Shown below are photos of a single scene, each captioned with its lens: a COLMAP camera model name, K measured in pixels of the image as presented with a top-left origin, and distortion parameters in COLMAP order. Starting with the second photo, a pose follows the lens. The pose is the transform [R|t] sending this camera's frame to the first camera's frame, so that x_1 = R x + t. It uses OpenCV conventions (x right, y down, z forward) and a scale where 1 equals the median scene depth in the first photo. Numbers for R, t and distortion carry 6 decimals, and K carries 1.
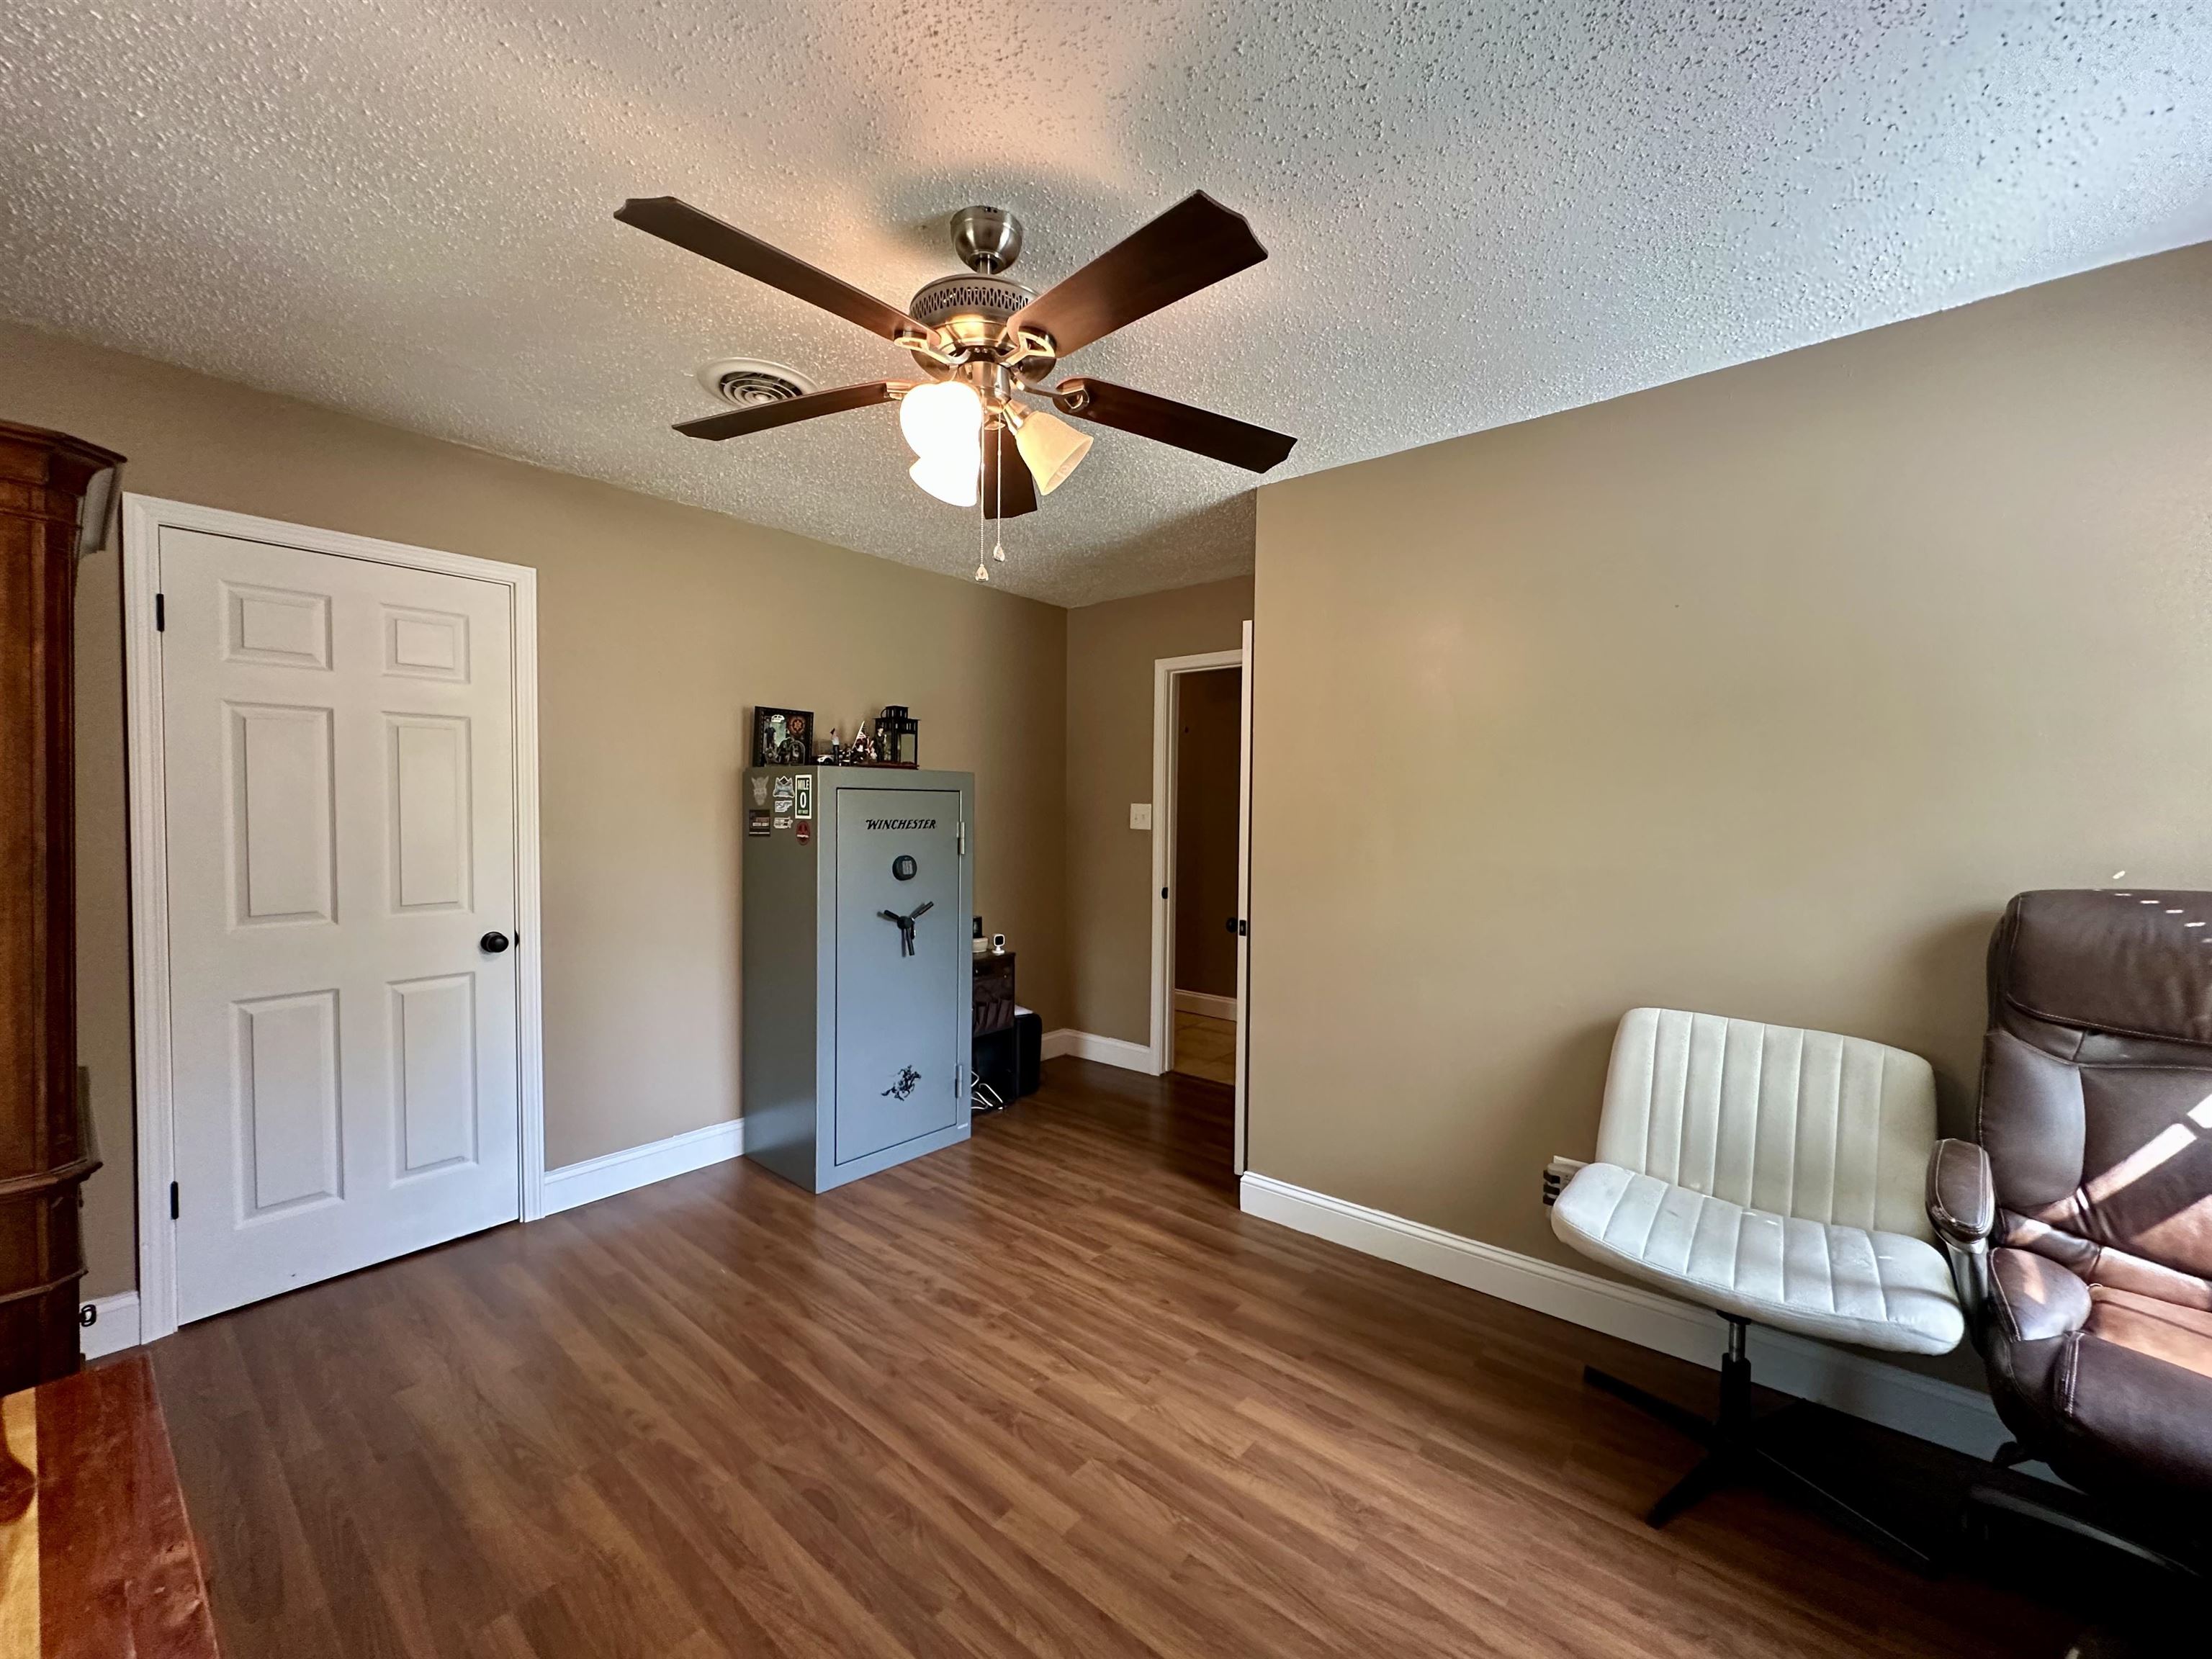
lens RADIAL K [[880.2, 0, 1096.0], [0, 880.2, 828.9], [0, 0, 1]] dist [-0.002181, 0.000449]
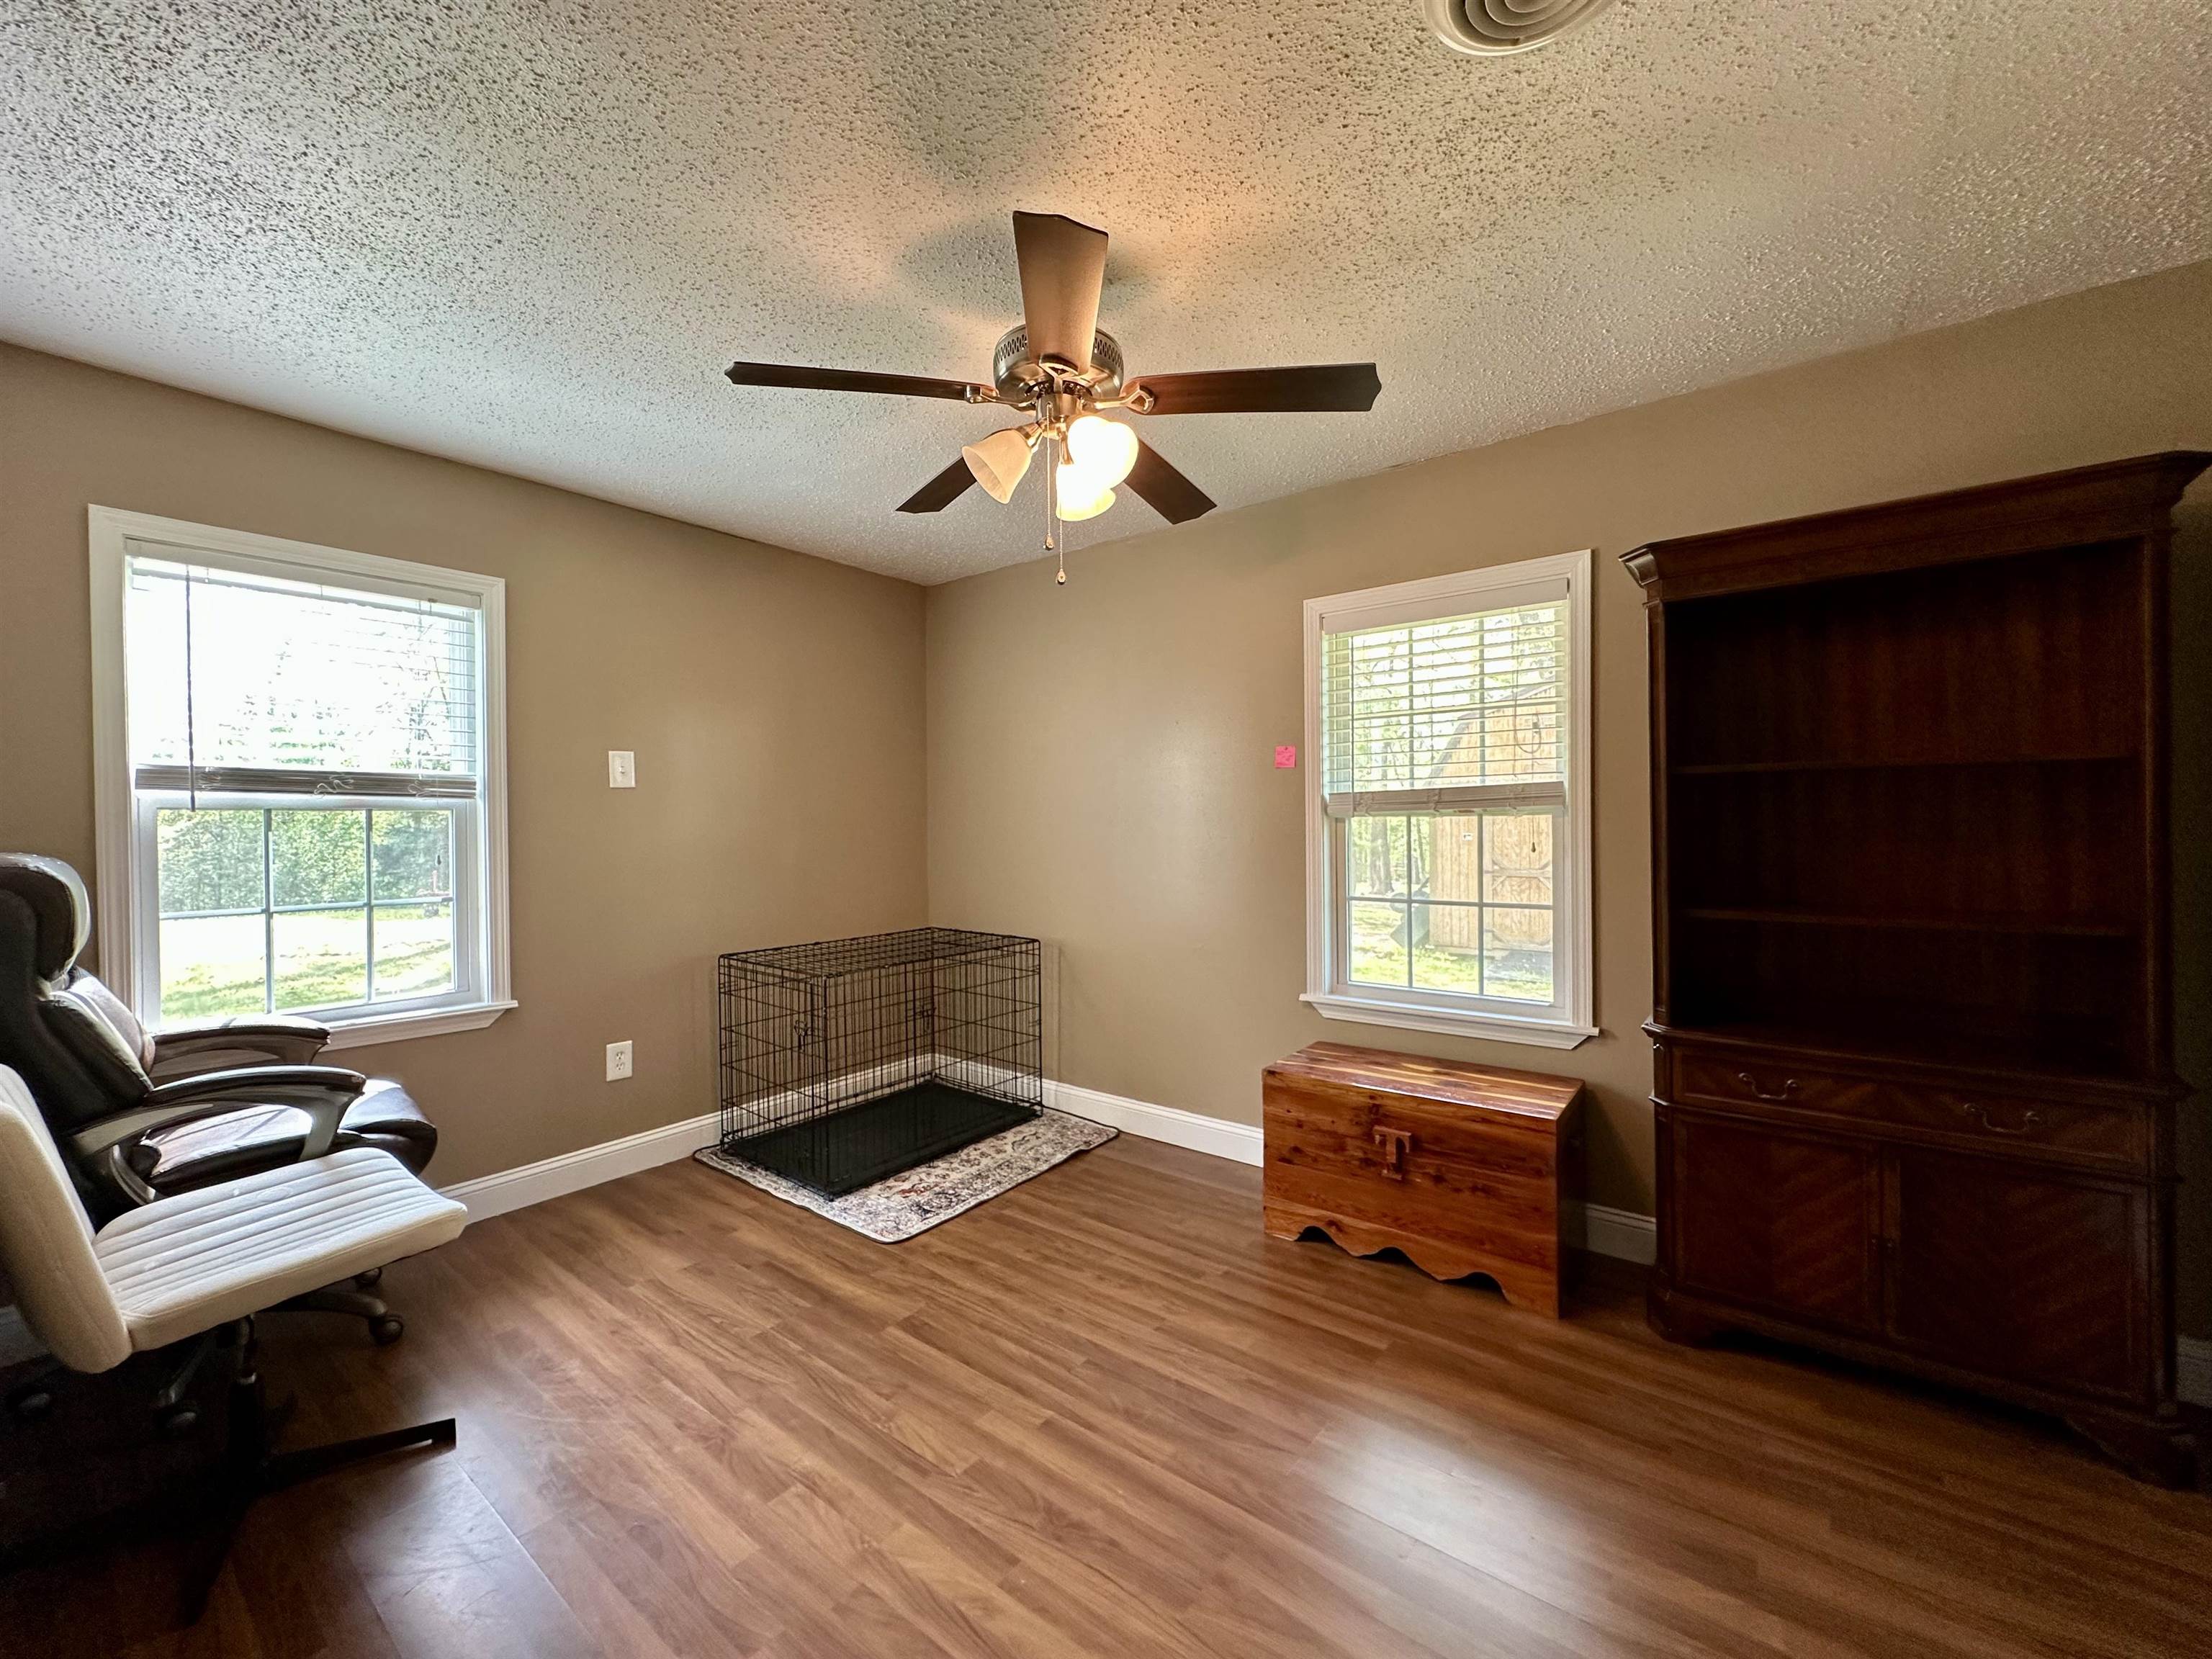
lens RADIAL K [[880.2, 0, 1096.0], [0, 880.2, 828.9], [0, 0, 1]] dist [-0.002181, 0.000449]
pose [[-0.999583, 0.005063, -0.028439, -0.131355], [0.003972, 0.999259, 0.038277, -0.006362], [0.028611, 0.038148, -0.998862, 1.925871]]
